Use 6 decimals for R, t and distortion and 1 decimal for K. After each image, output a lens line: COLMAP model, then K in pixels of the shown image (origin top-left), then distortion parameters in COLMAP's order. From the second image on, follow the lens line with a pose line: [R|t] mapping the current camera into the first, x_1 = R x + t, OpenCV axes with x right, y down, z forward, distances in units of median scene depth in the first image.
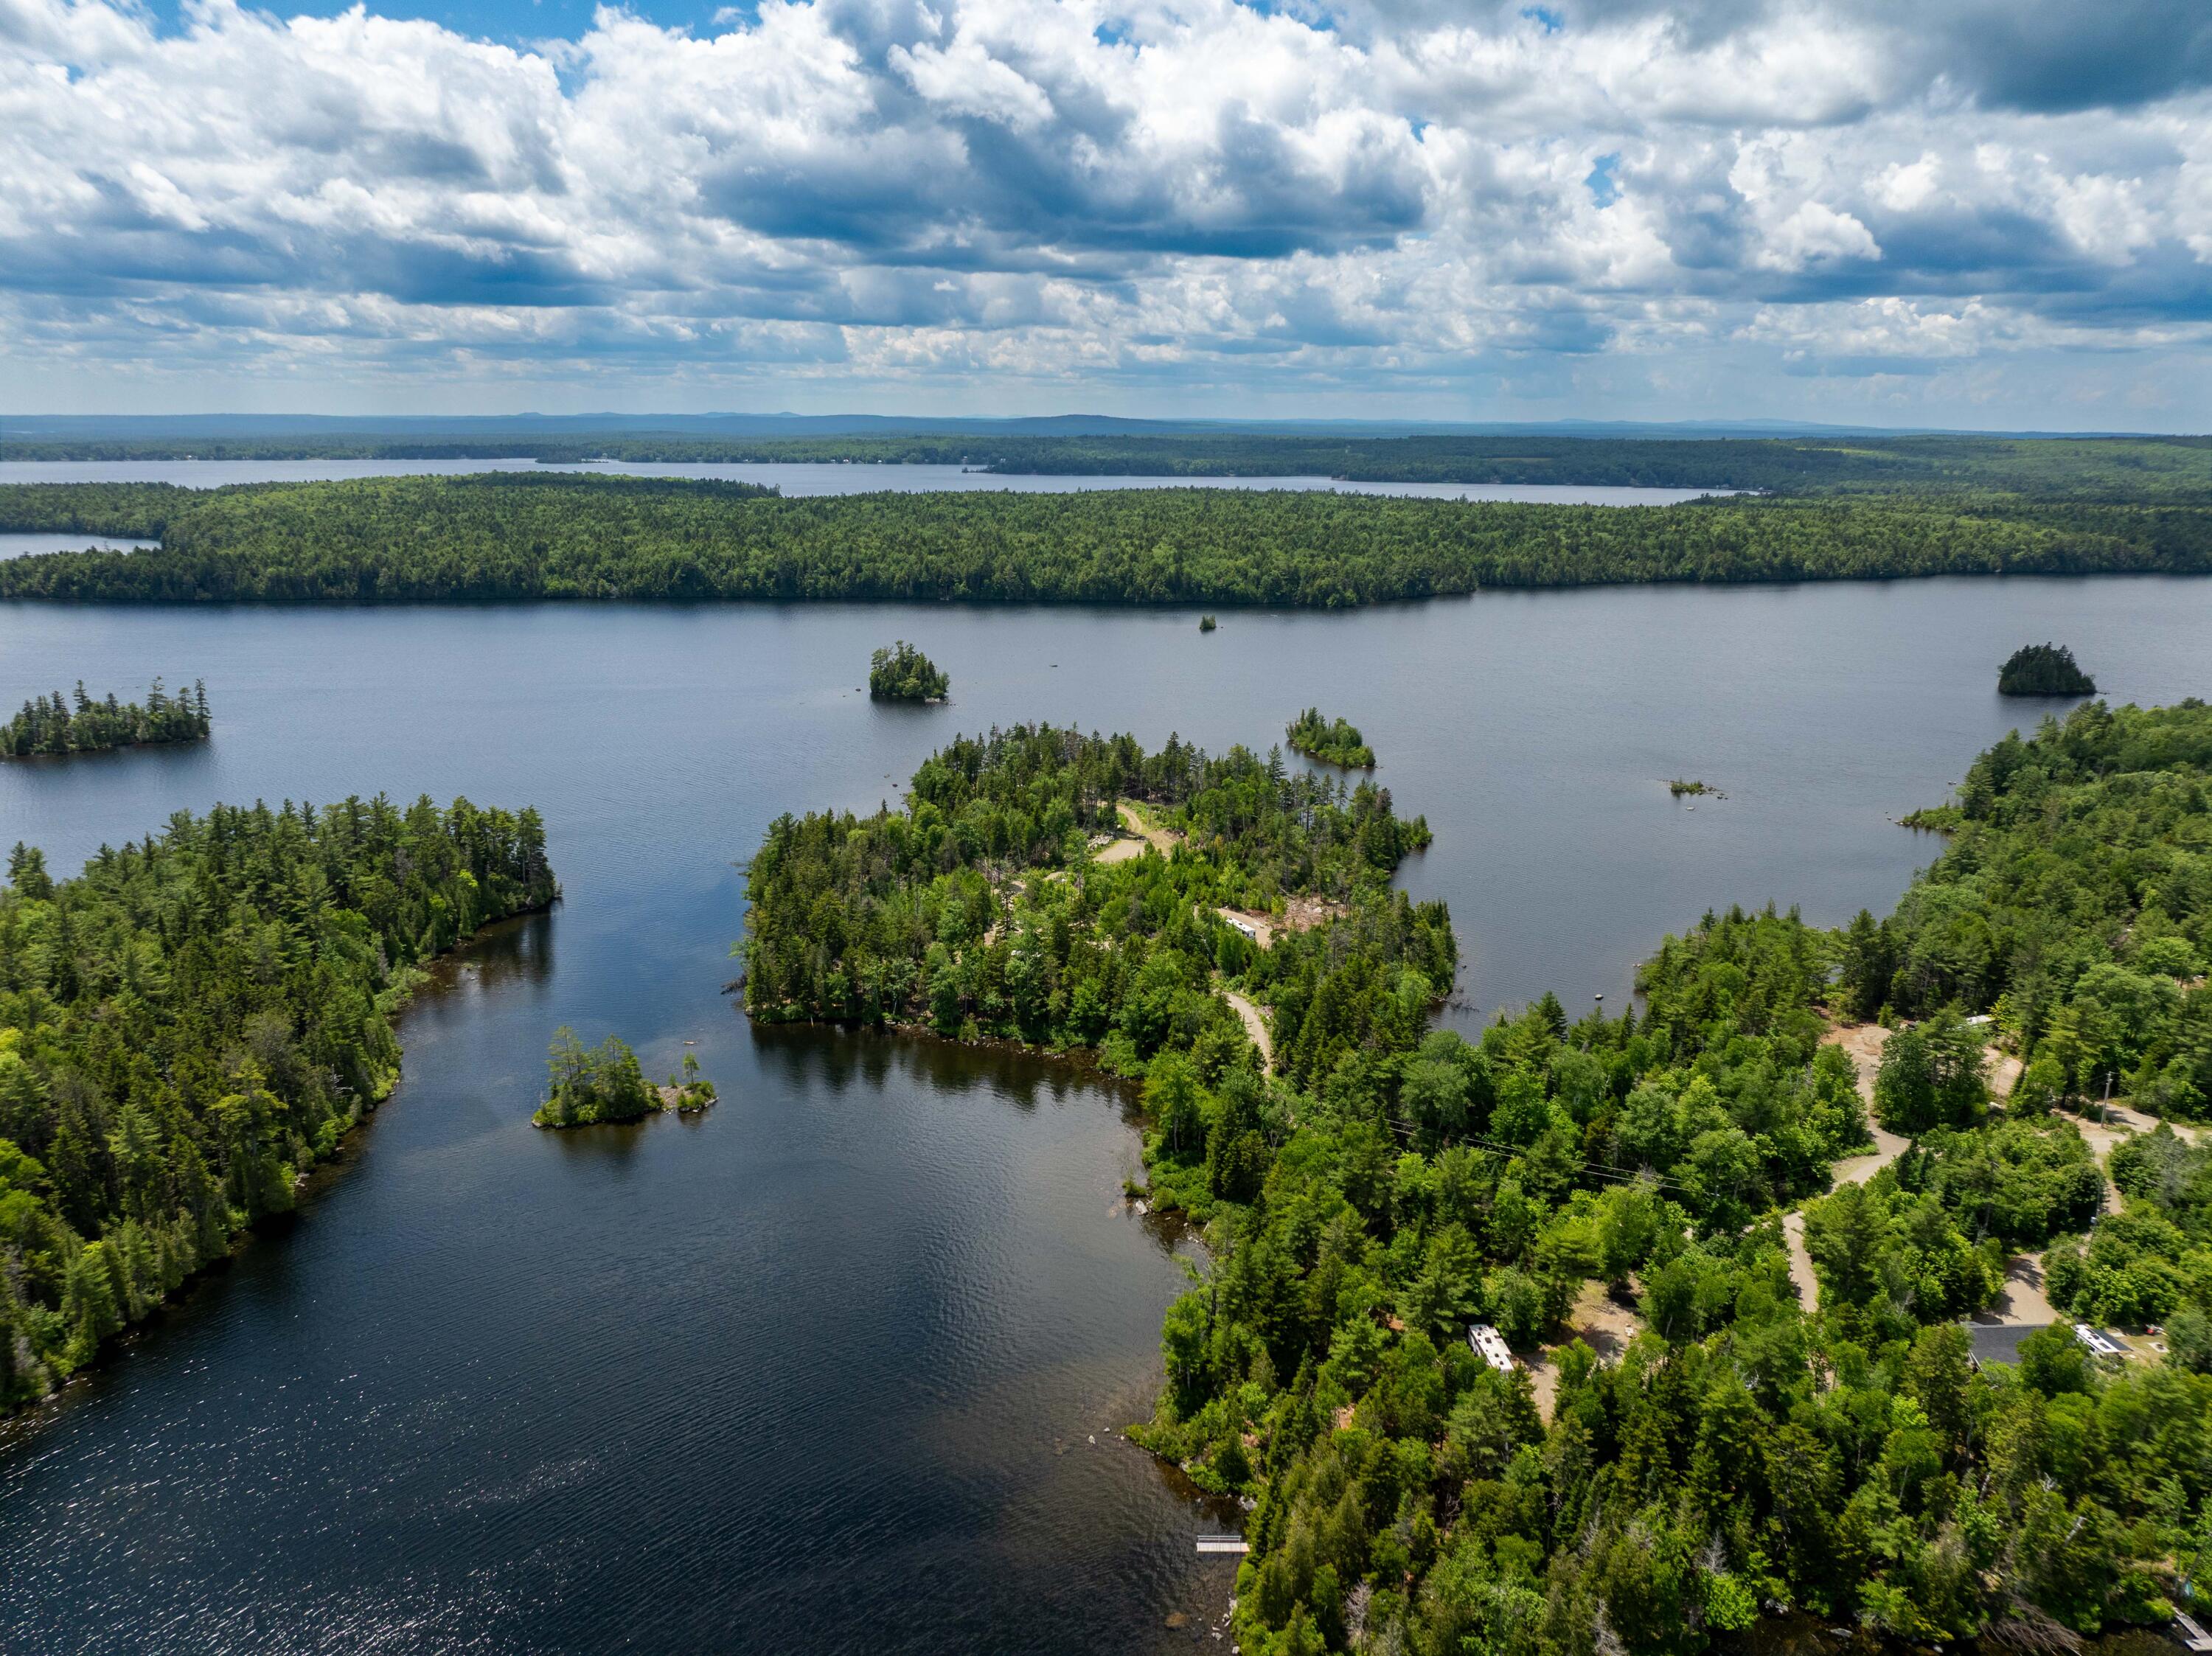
lens RADIAL K [[1602.5, 0, 1106.0], [0, 1602.5, 828.0], [0, 0, 1]] dist [-0.053834, 0.037475]
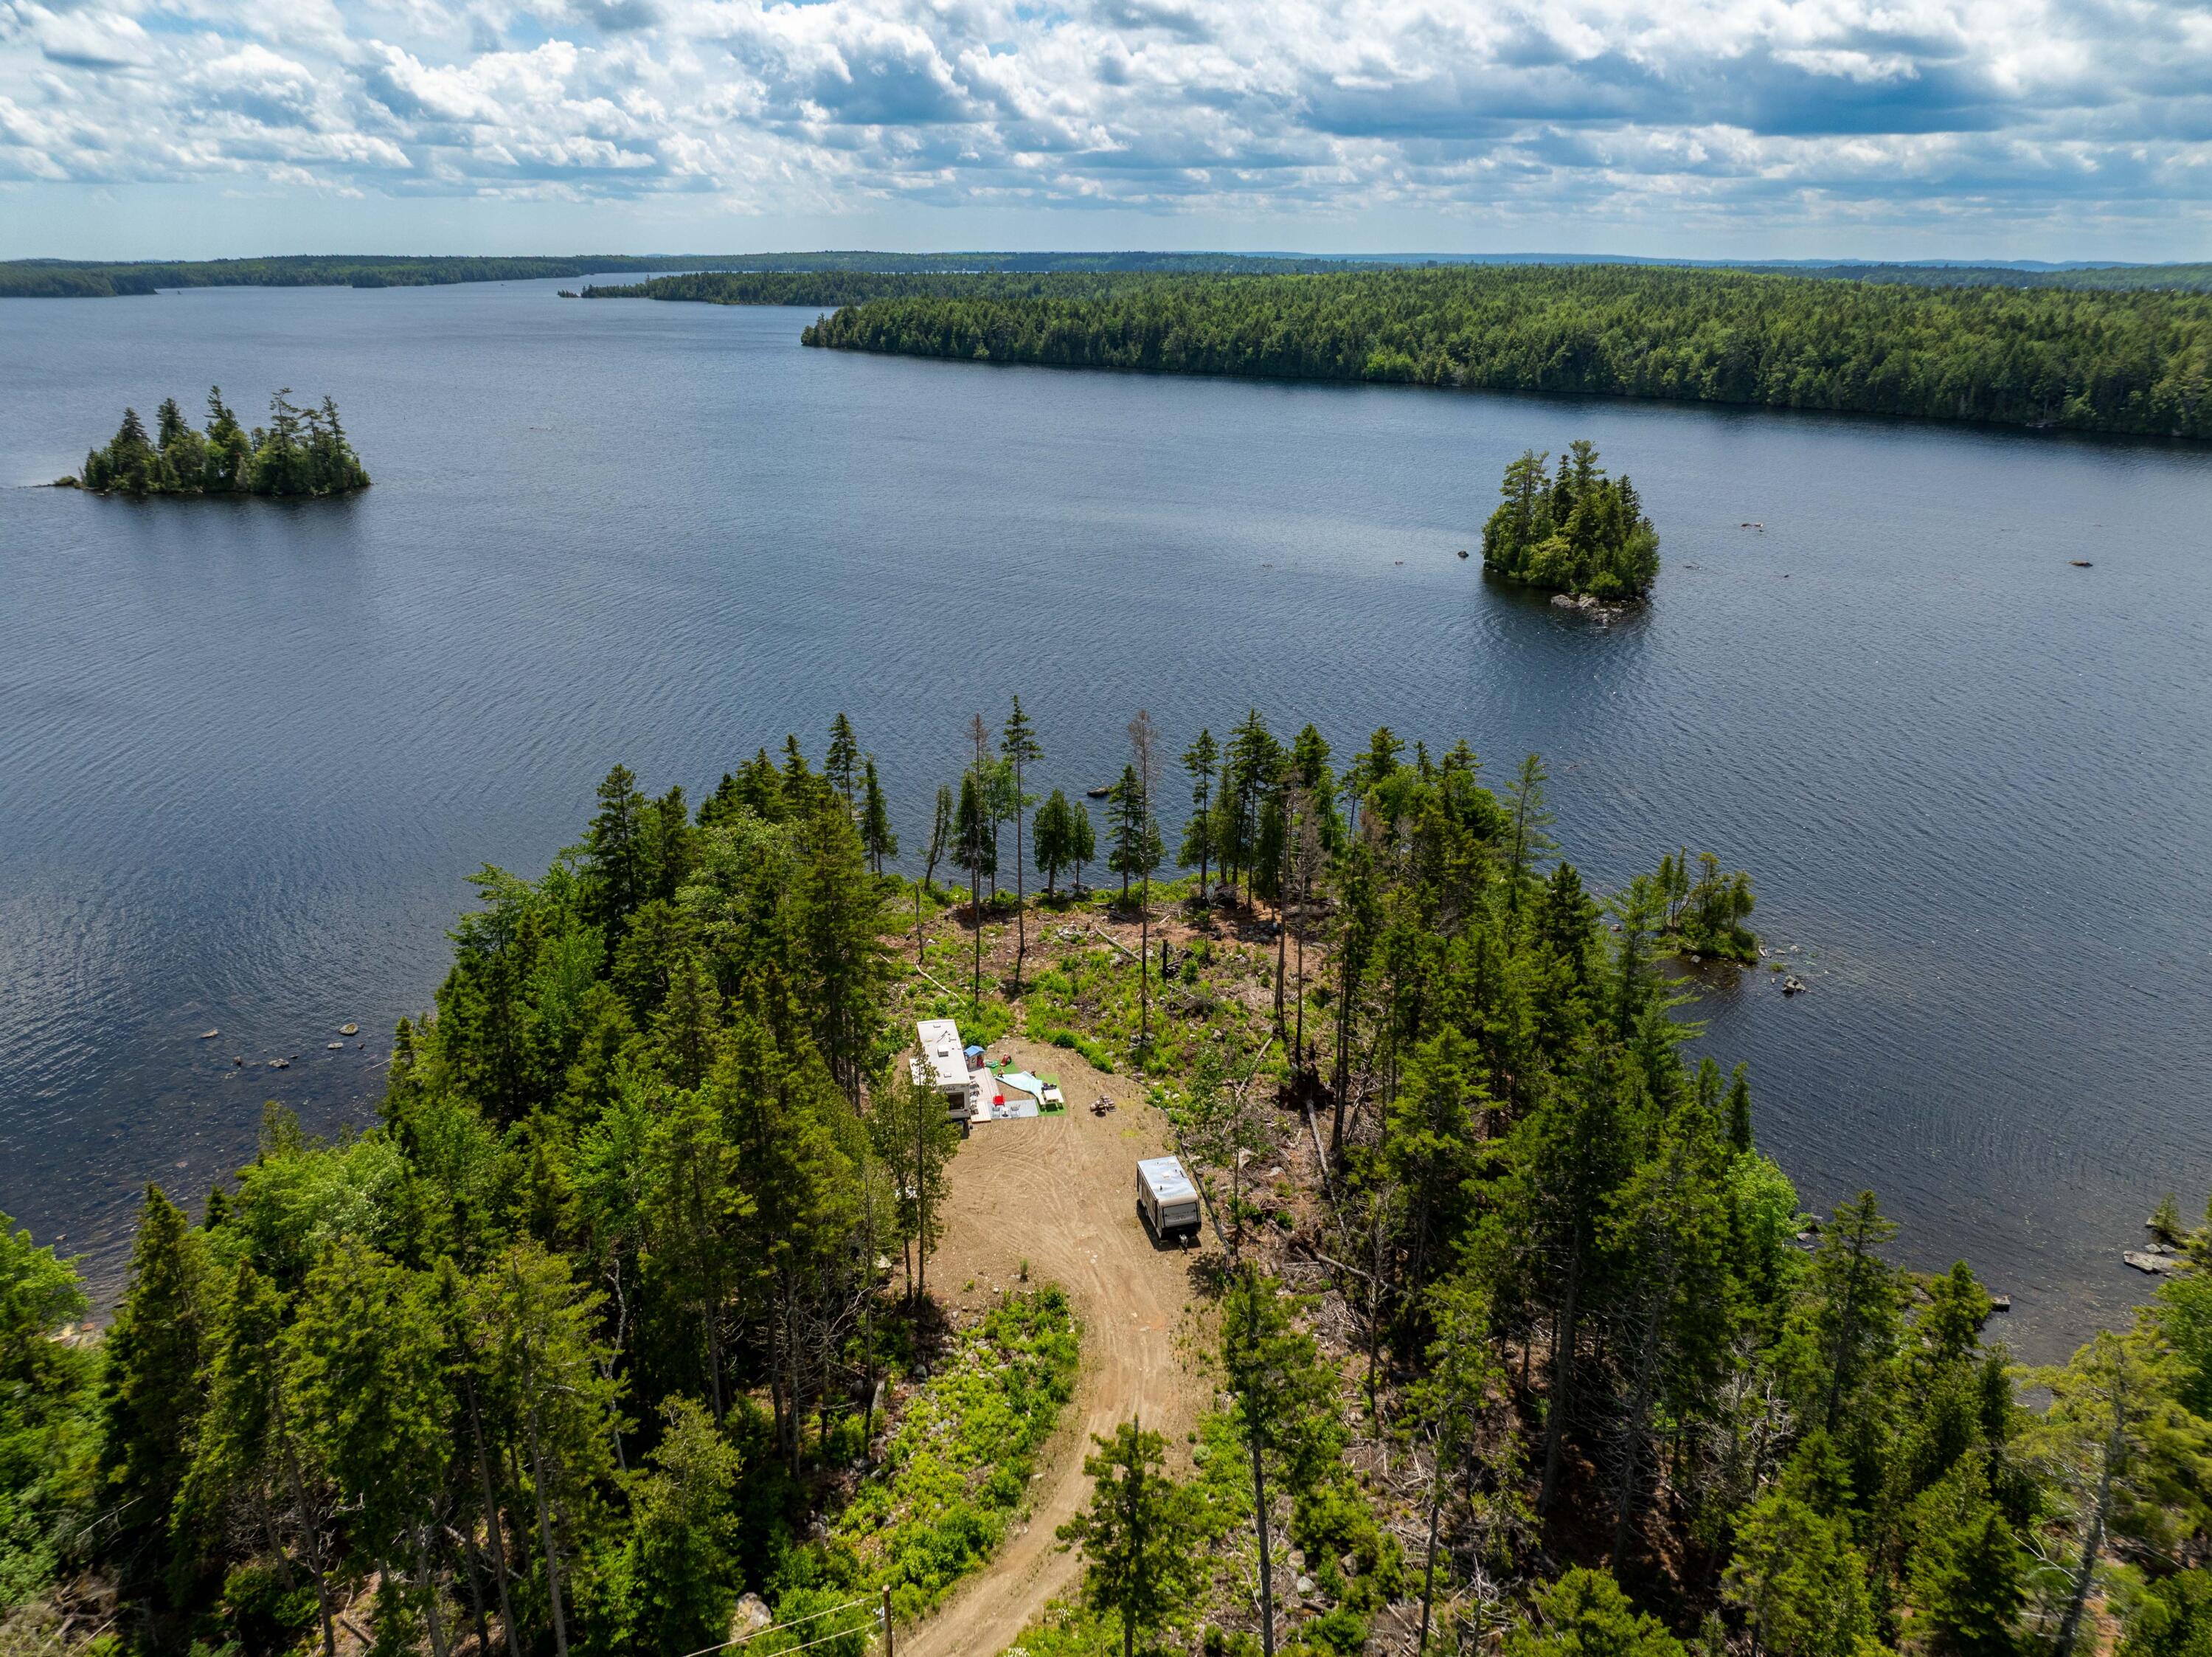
lens RADIAL K [[1602.7, 0, 1106.0], [0, 1602.7, 828.5], [0, 0, 1]] dist [-0.053834, 0.037475]
pose [[0.708965, 0.226389, -0.667919, 0.055899], [-0.168366, 0.974024, 0.151430, -0.043505], [0.684851, 0.005096, 0.728665, 0.429946]]
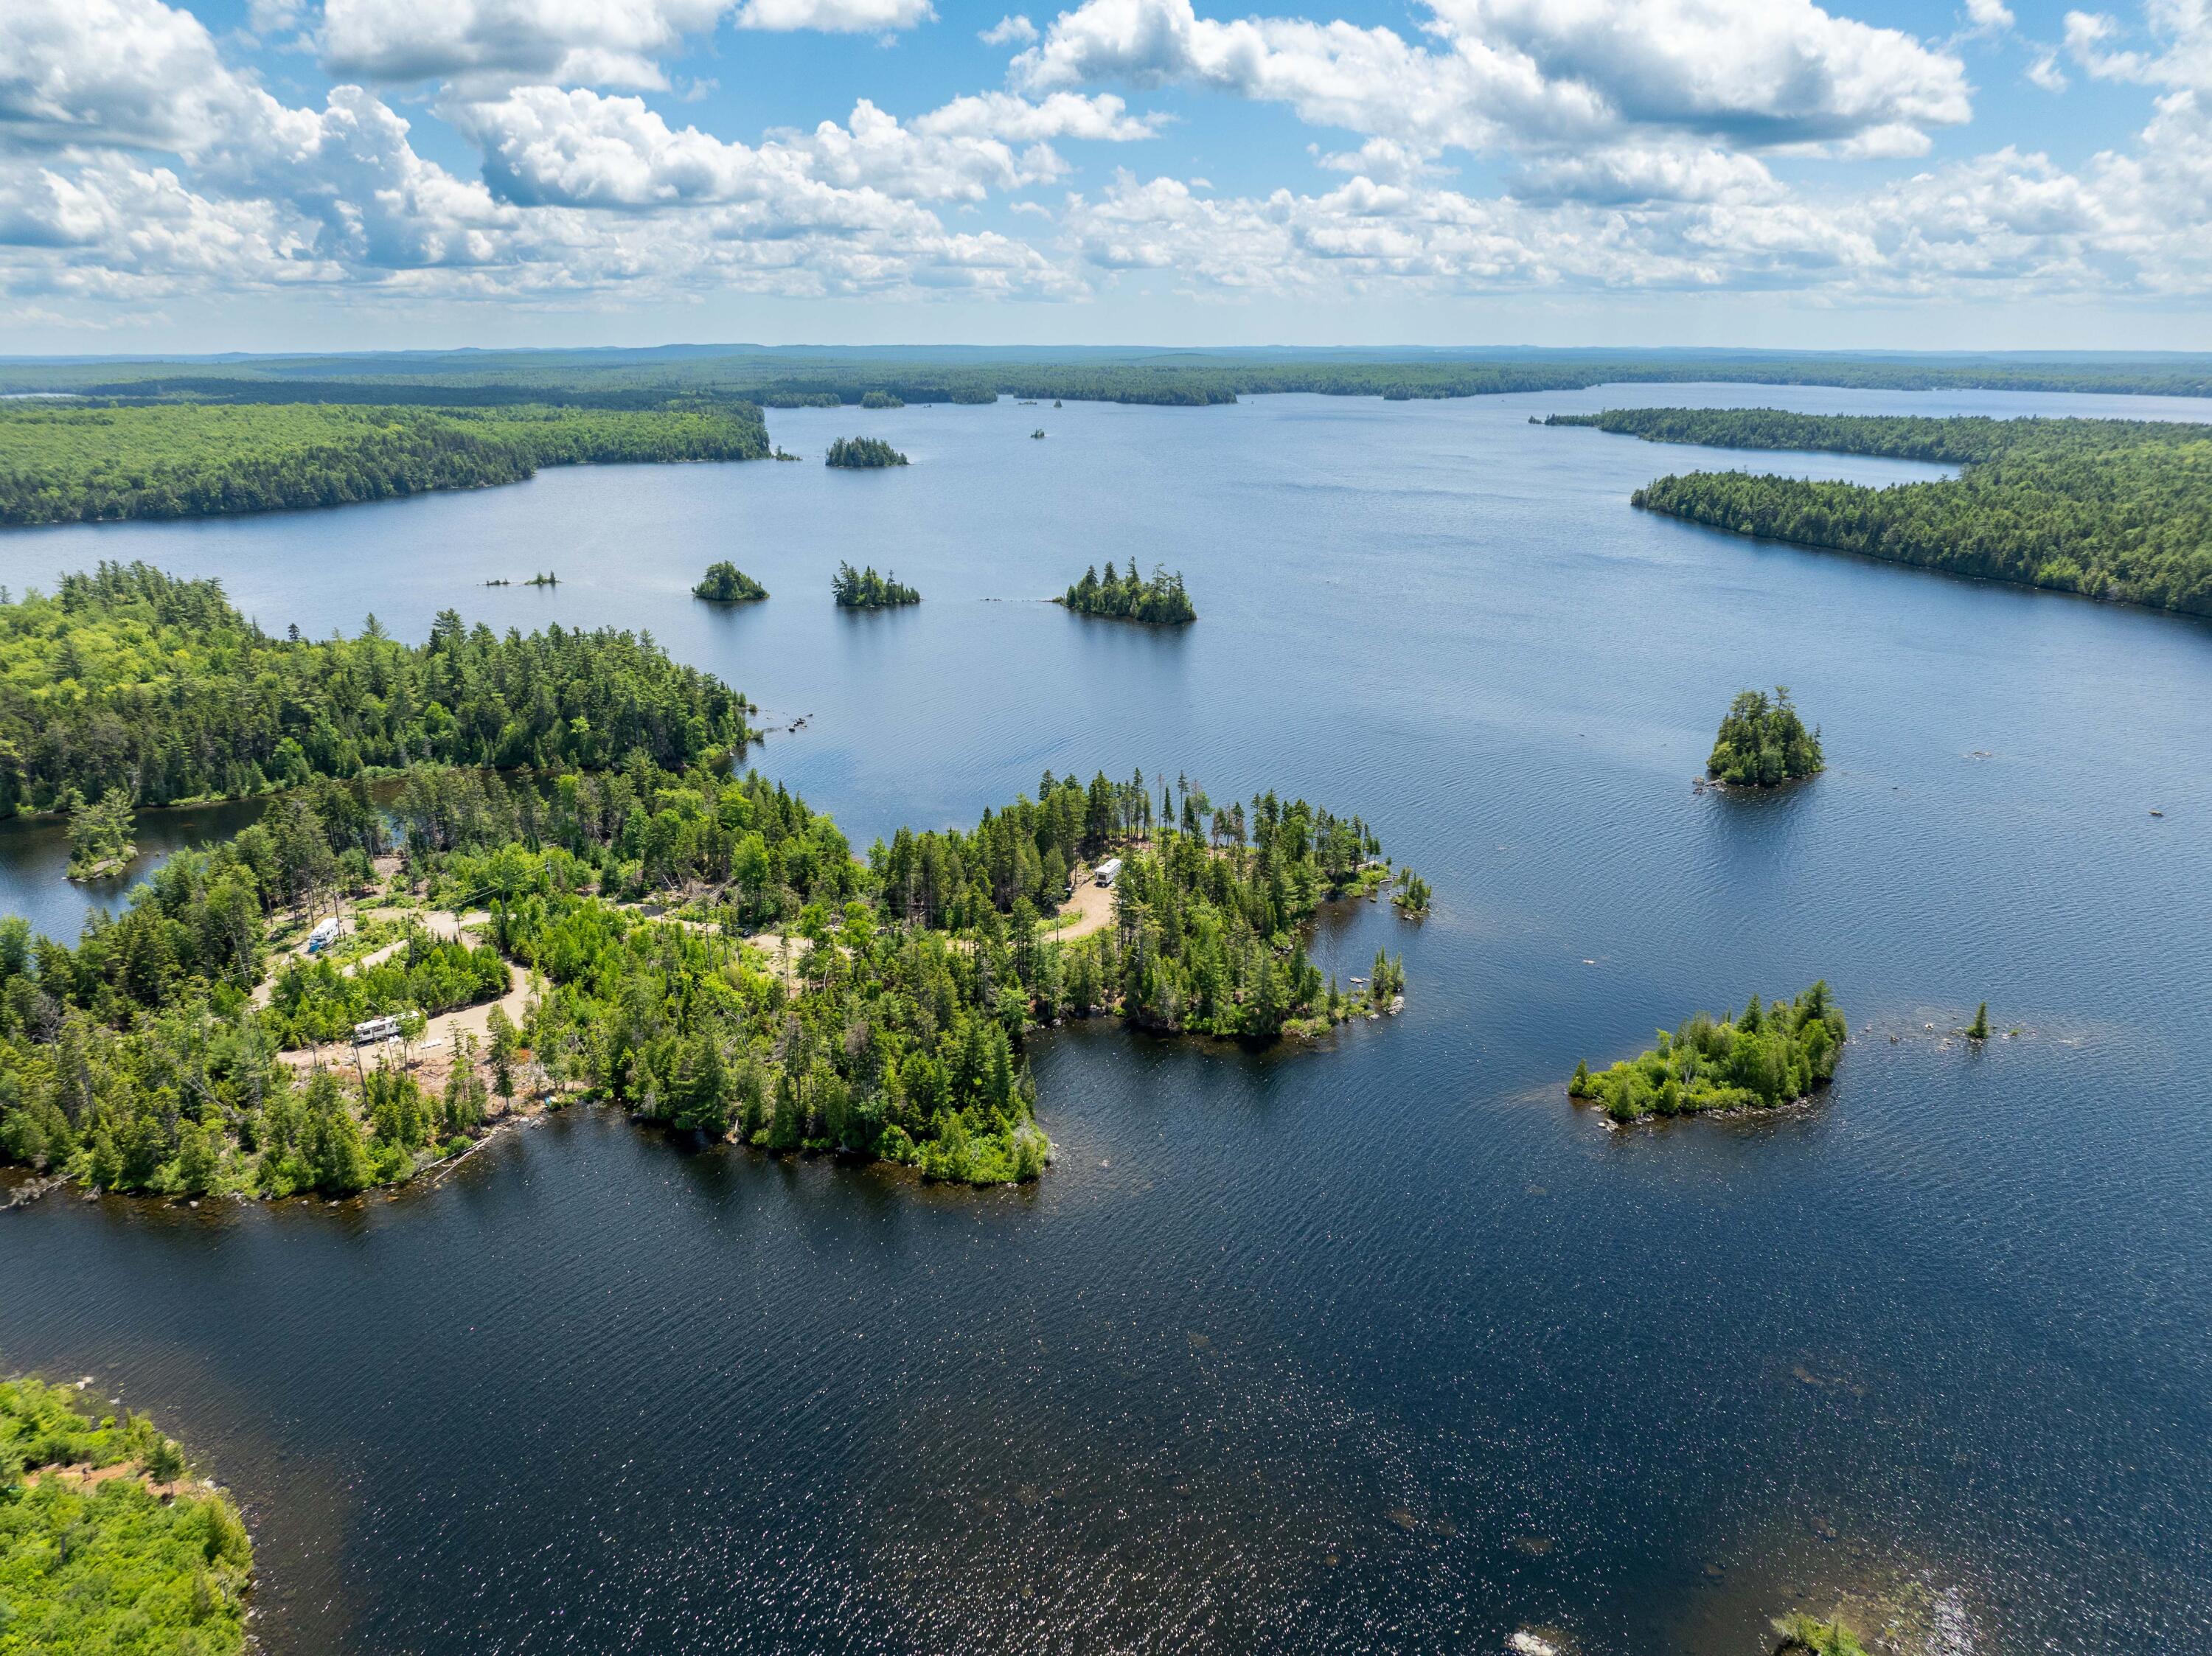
lens RADIAL K [[1602.5, 0, 1106.0], [0, 1602.5, 828.0], [0, 0, 1]] dist [-0.053834, 0.037475]
pose [[0.159975, 0.277737, -0.947244, 0.313705], [-0.240125, 0.941726, 0.235566, -0.102716], [0.957470, 0.189773, 0.217344, 0.418709]]
